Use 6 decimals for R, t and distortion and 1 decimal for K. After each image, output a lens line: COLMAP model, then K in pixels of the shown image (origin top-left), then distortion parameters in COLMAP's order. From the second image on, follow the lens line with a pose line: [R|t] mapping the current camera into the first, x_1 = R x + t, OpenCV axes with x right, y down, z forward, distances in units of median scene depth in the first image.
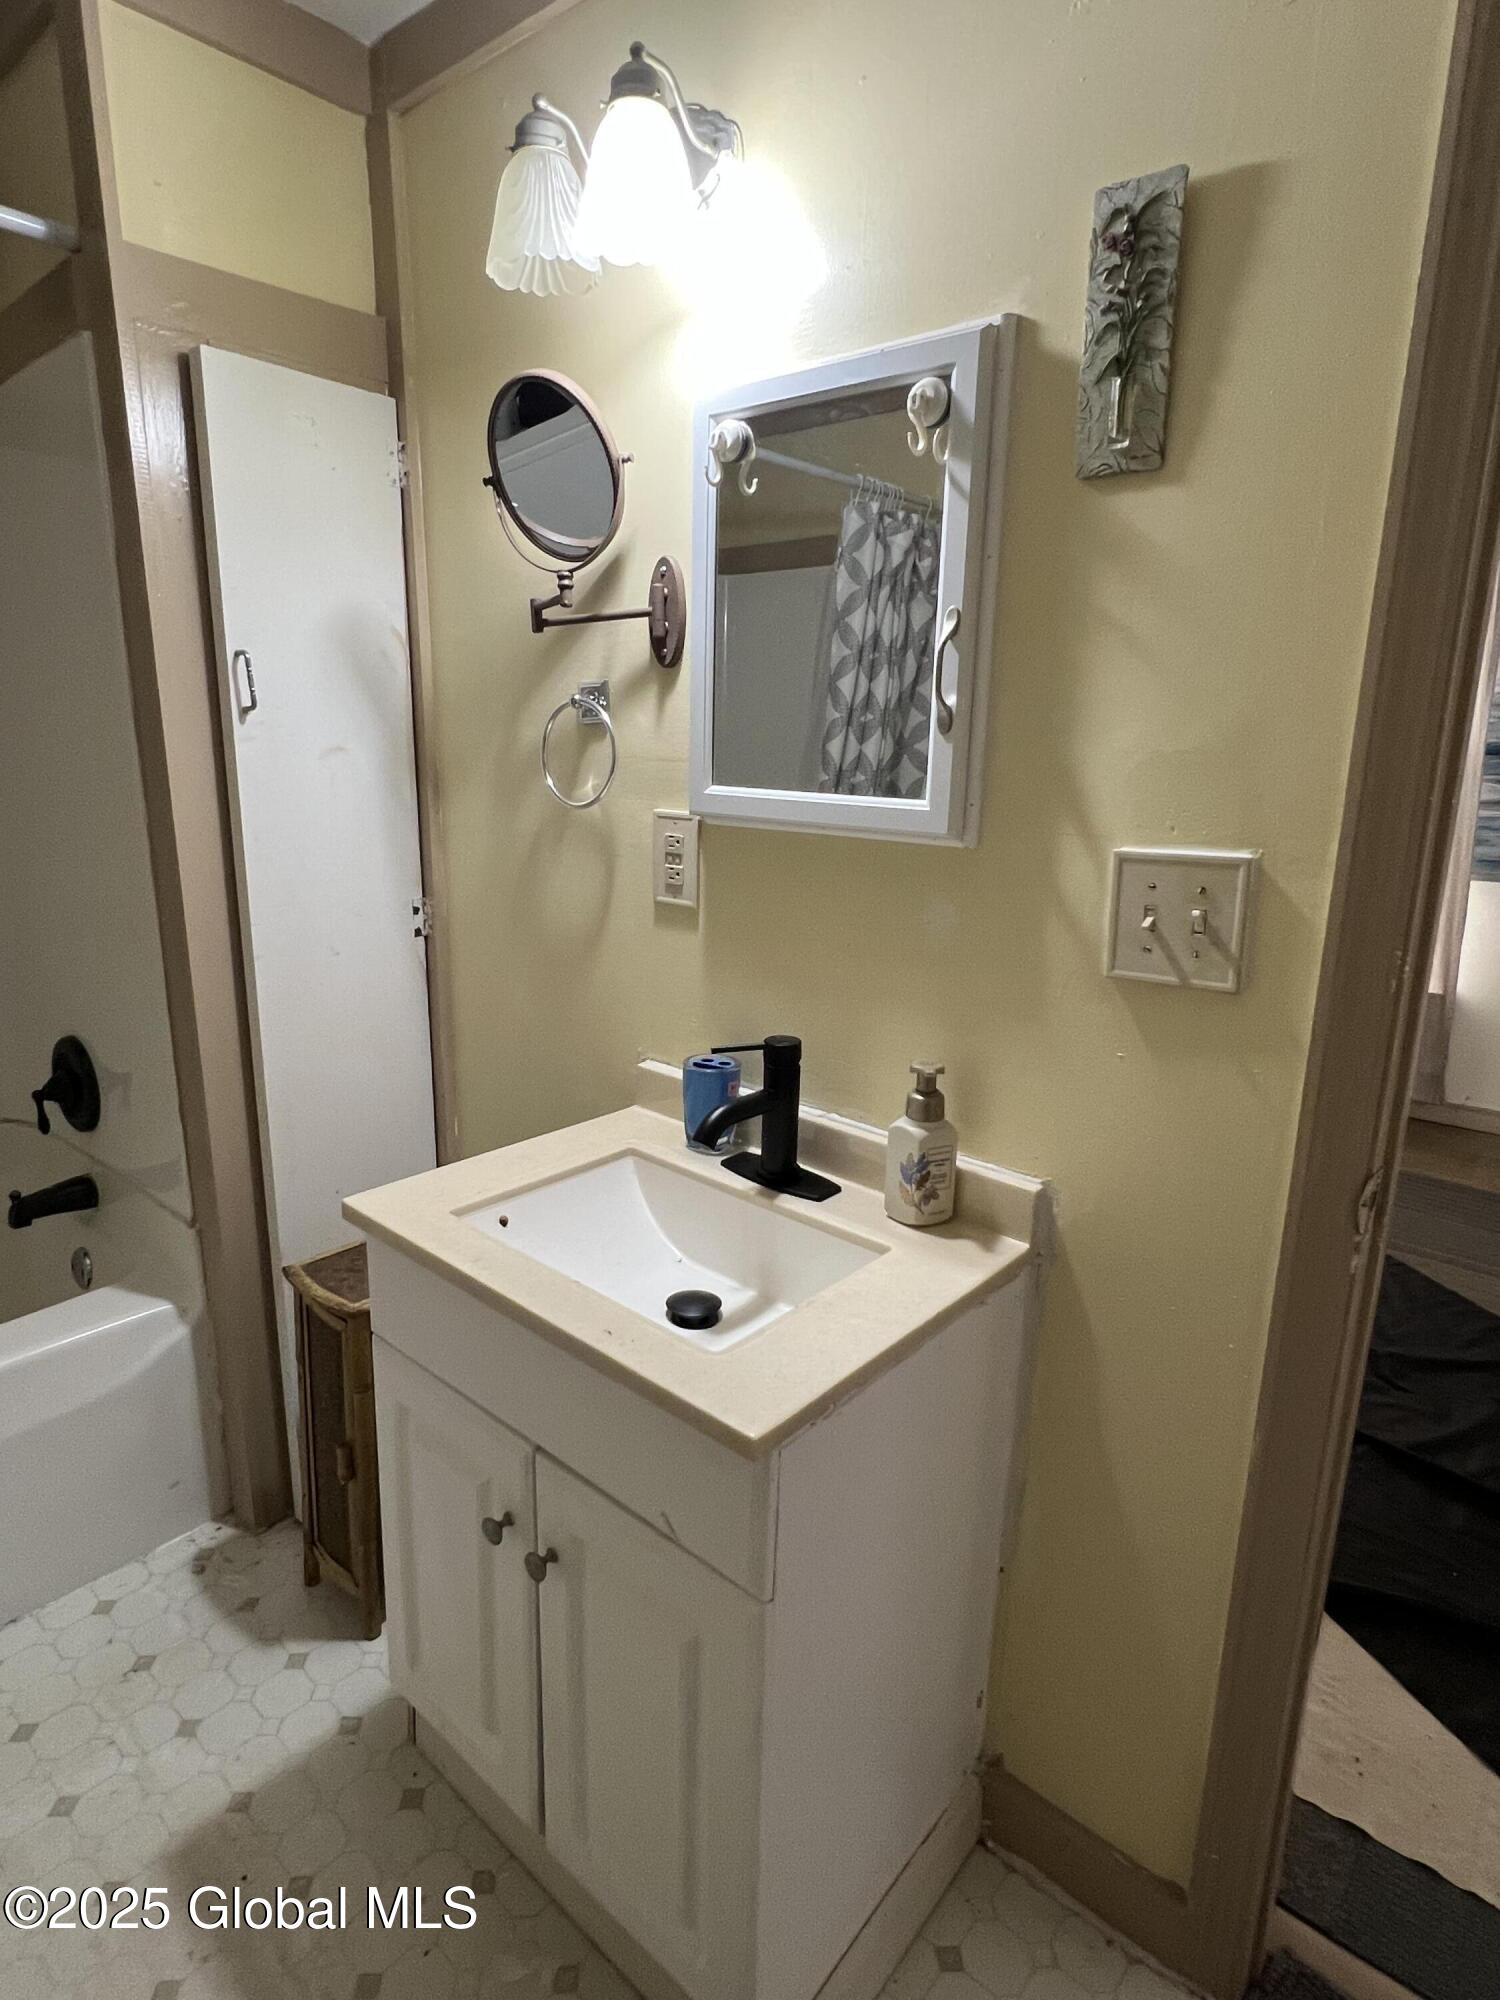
lens RADIAL K [[1098.3, 0, 745.2], [0, 1098.3, 997.4], [0, 0, 1]] dist [-0.002147, 0.001053]
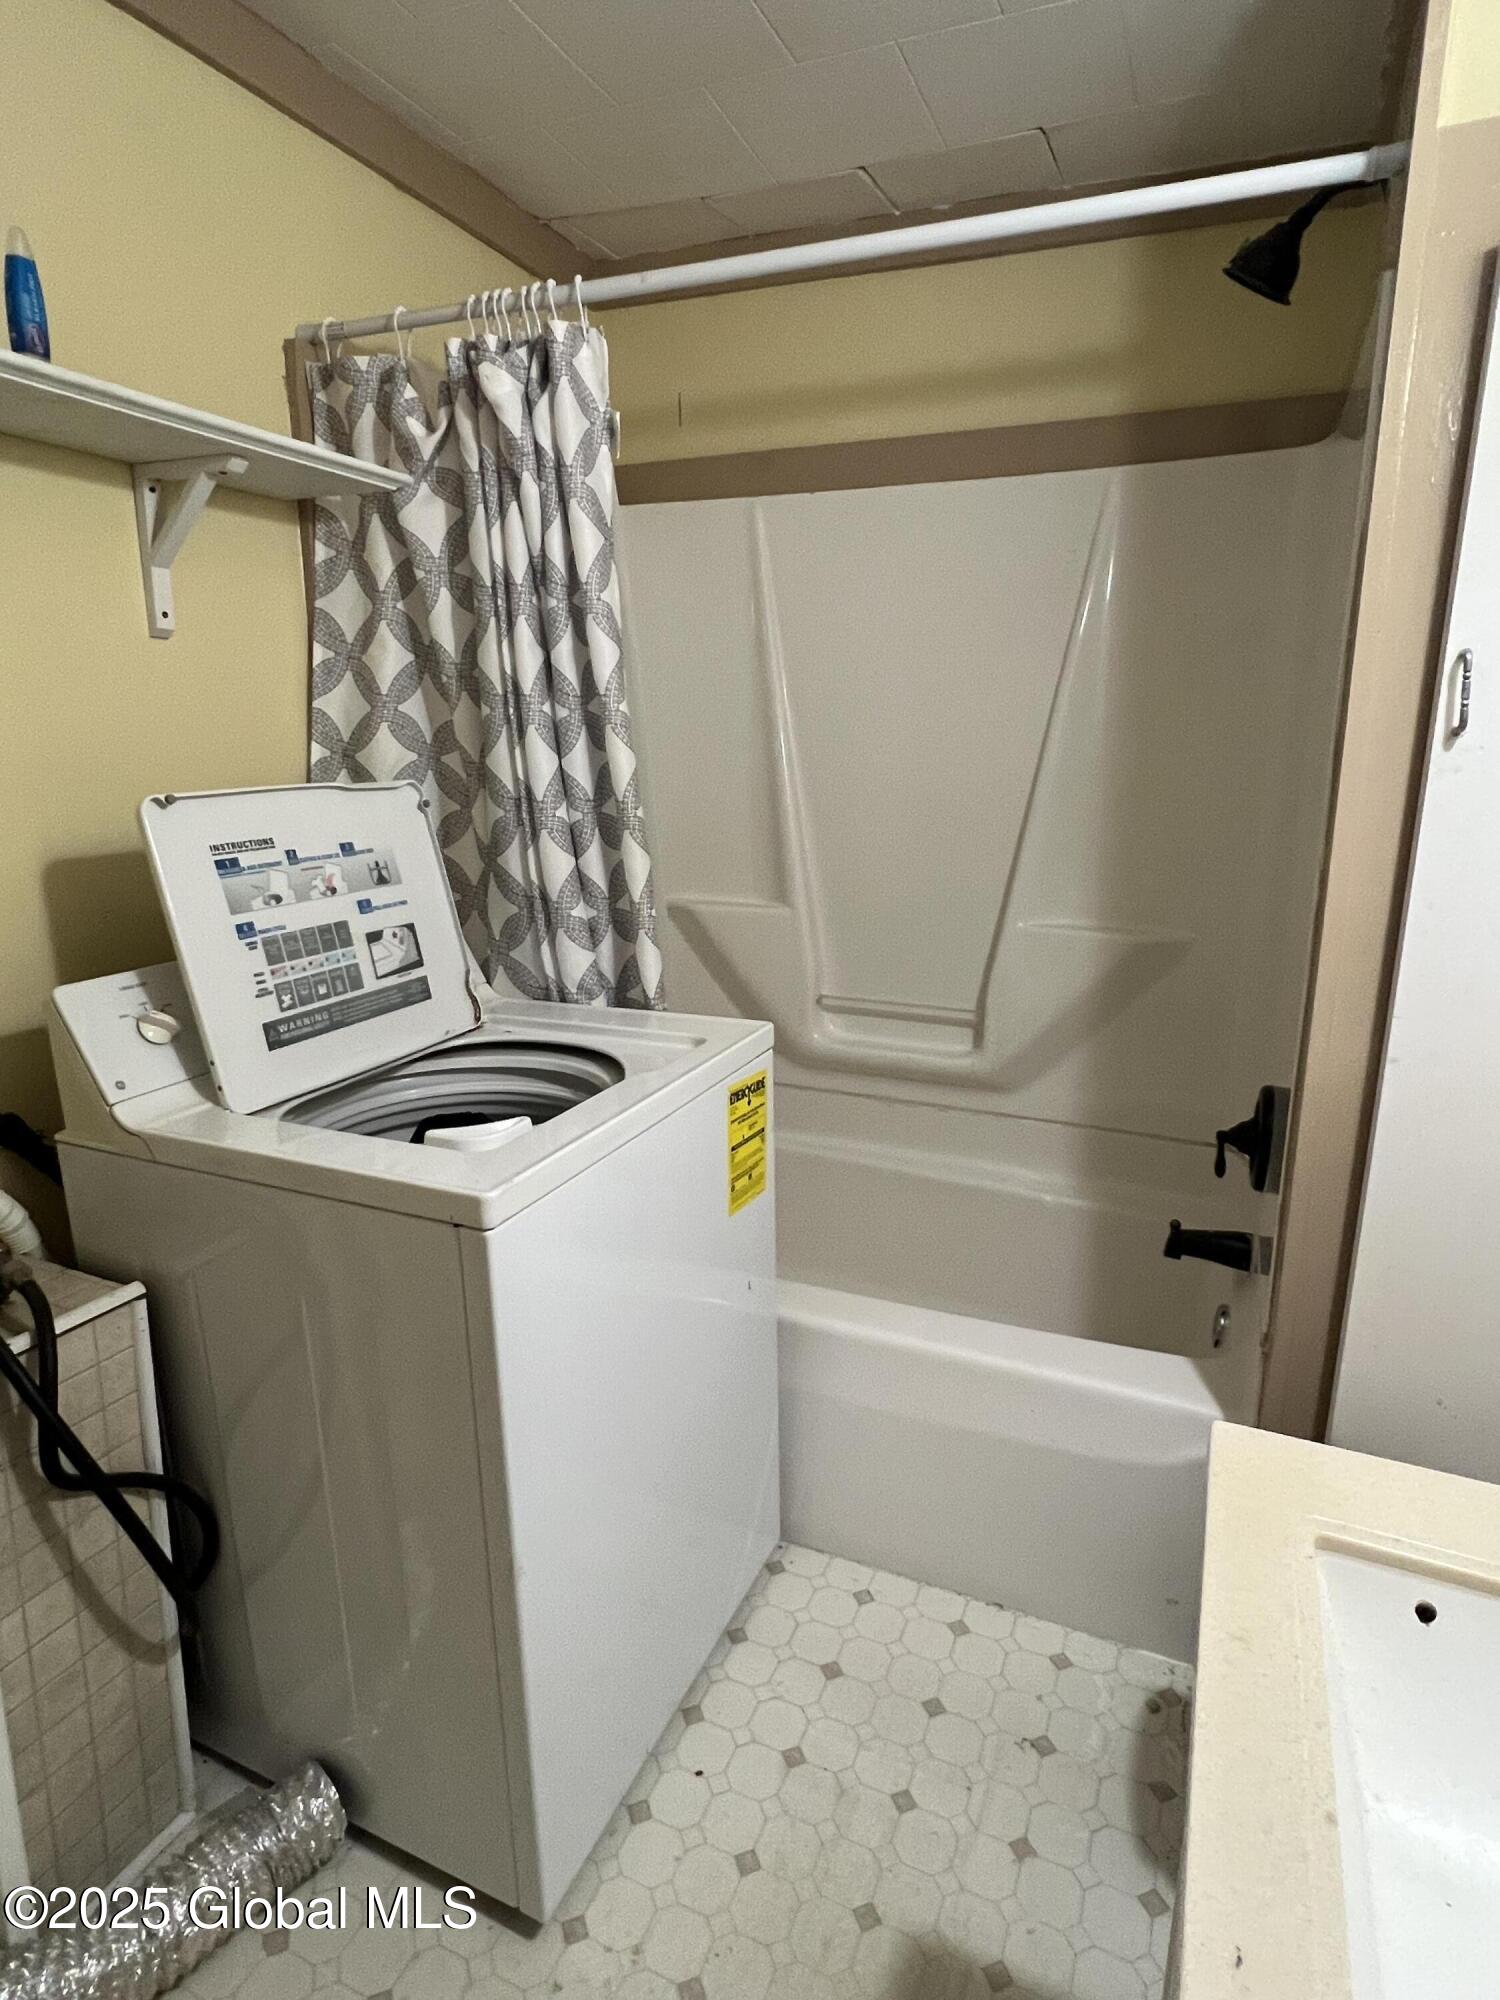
lens RADIAL K [[1098.3, 0, 752.7], [0, 1098.3, 991.6], [0, 0, 1]] dist [-0.002147, 0.001053]
pose [[0.295418, 0.207393, -0.932586, 0.106097], [-0.225299, 0.963745, 0.142954, -0.082689], [0.928423, 0.167879, 0.331433, 0.308476]]
